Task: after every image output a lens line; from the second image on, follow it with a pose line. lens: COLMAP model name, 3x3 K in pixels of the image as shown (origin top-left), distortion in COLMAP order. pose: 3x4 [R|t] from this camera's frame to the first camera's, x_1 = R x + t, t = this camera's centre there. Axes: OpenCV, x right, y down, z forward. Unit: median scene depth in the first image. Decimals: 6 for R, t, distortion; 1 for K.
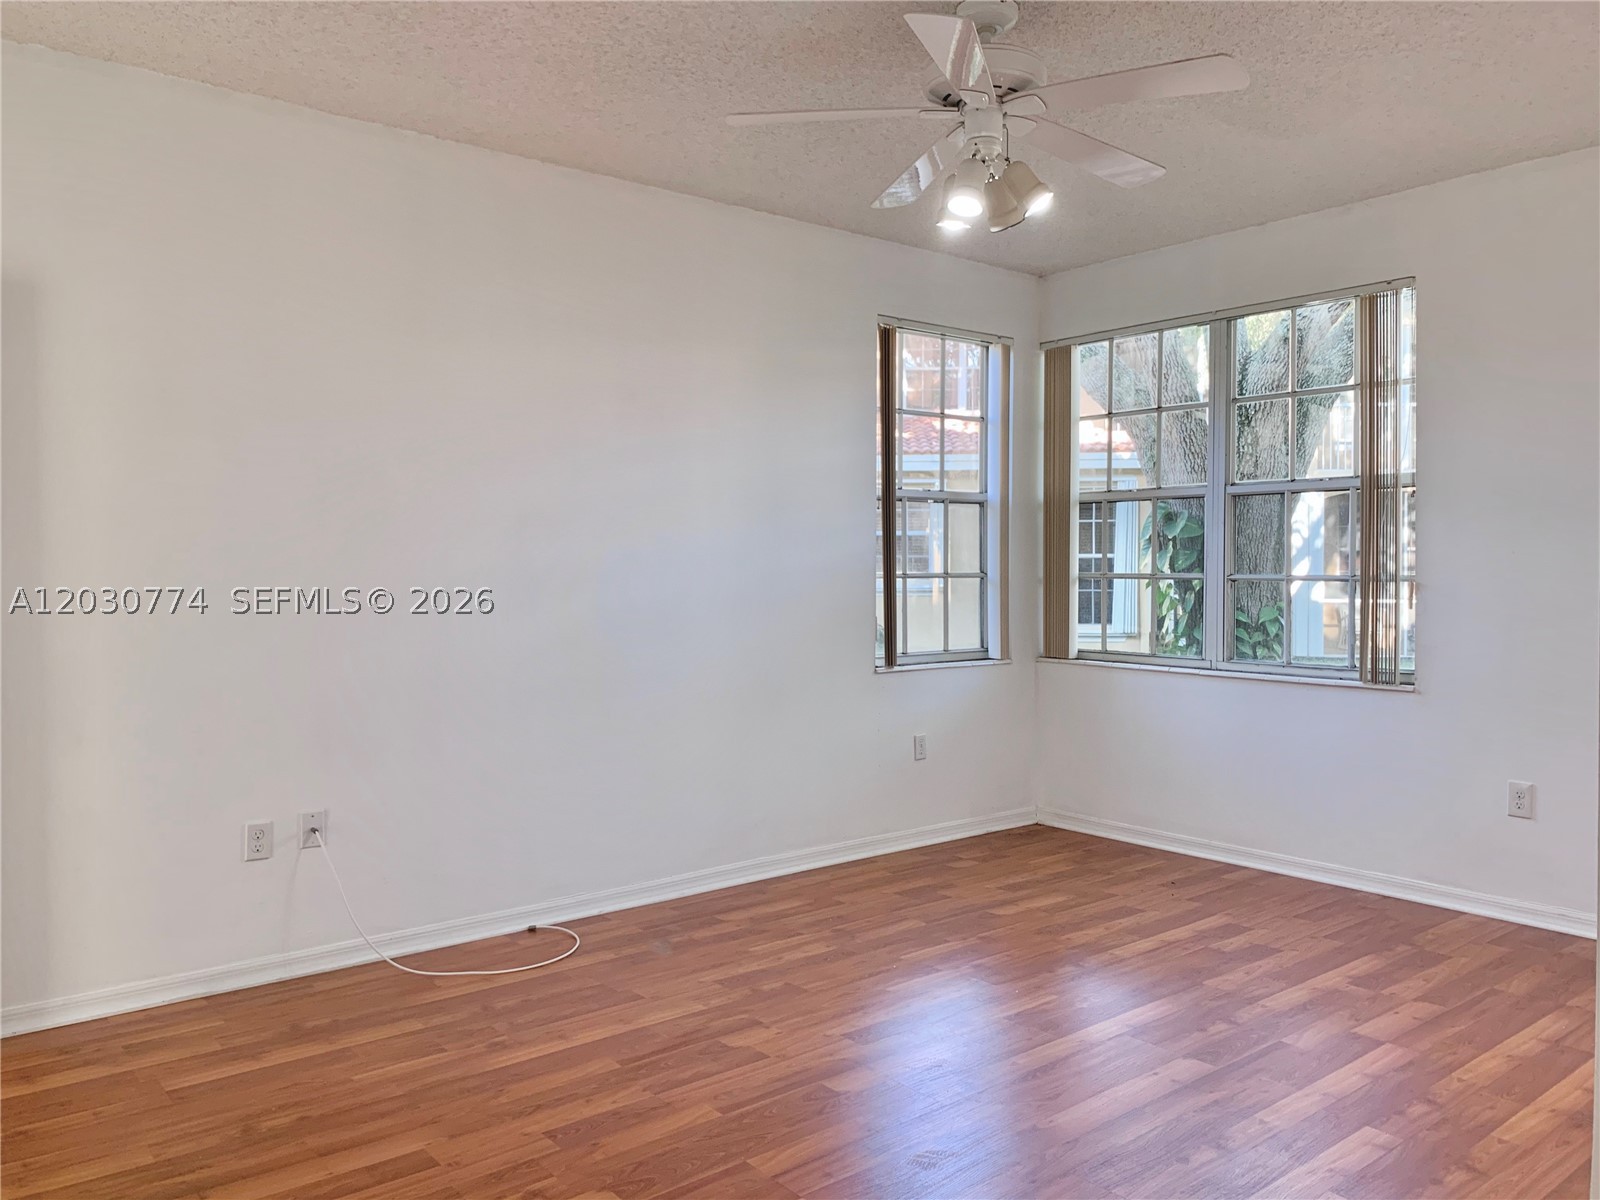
lens RADIAL K [[1211.7, 0, 795.3], [0, 1211.7, 590.9], [0, 0, 1]] dist [-0.002127, -0.003918]
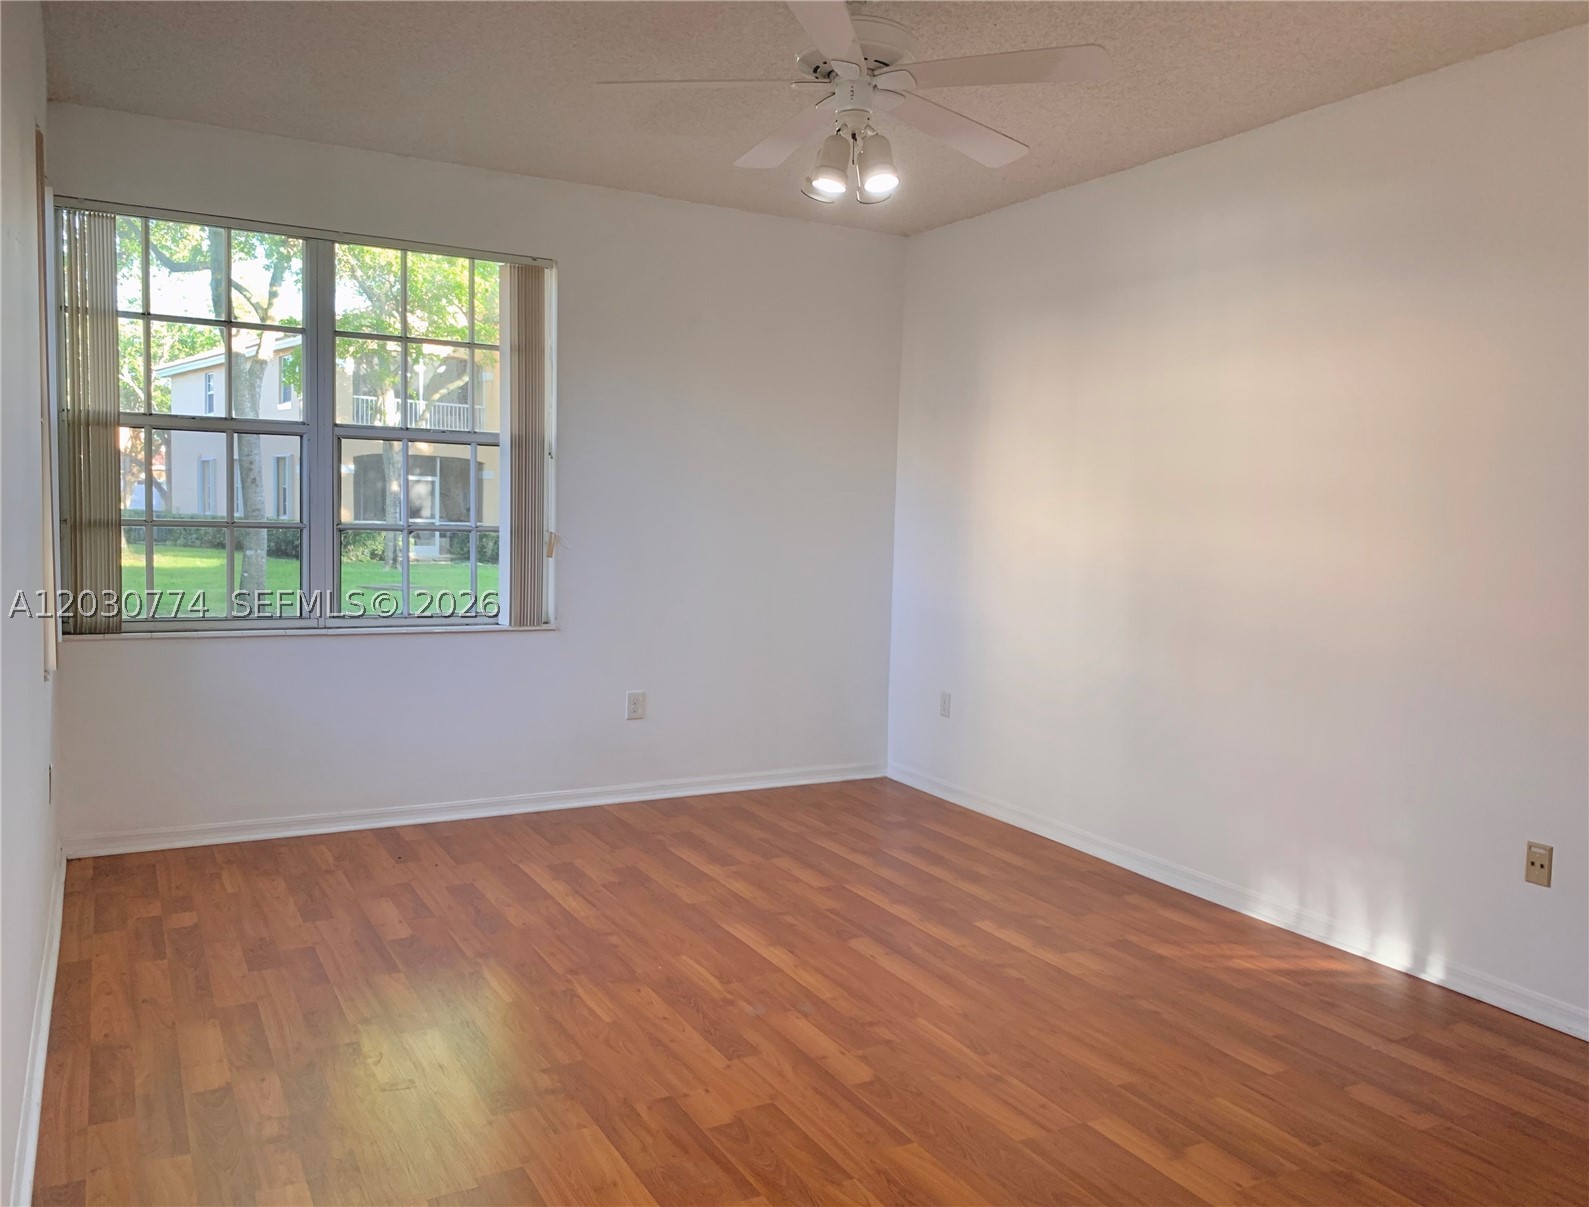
lens RADIAL K [[1242.4, 0, 794.5], [0, 1242.4, 603.5], [0, 0, 1]] dist [0.033995, -0.000602]
pose [[0.172510, -0.069808, 0.982531, -0.740958], [-0.006413, 0.997385, 0.071989, -0.033443], [-0.984987, -0.018719, 0.171611, 0.703930]]
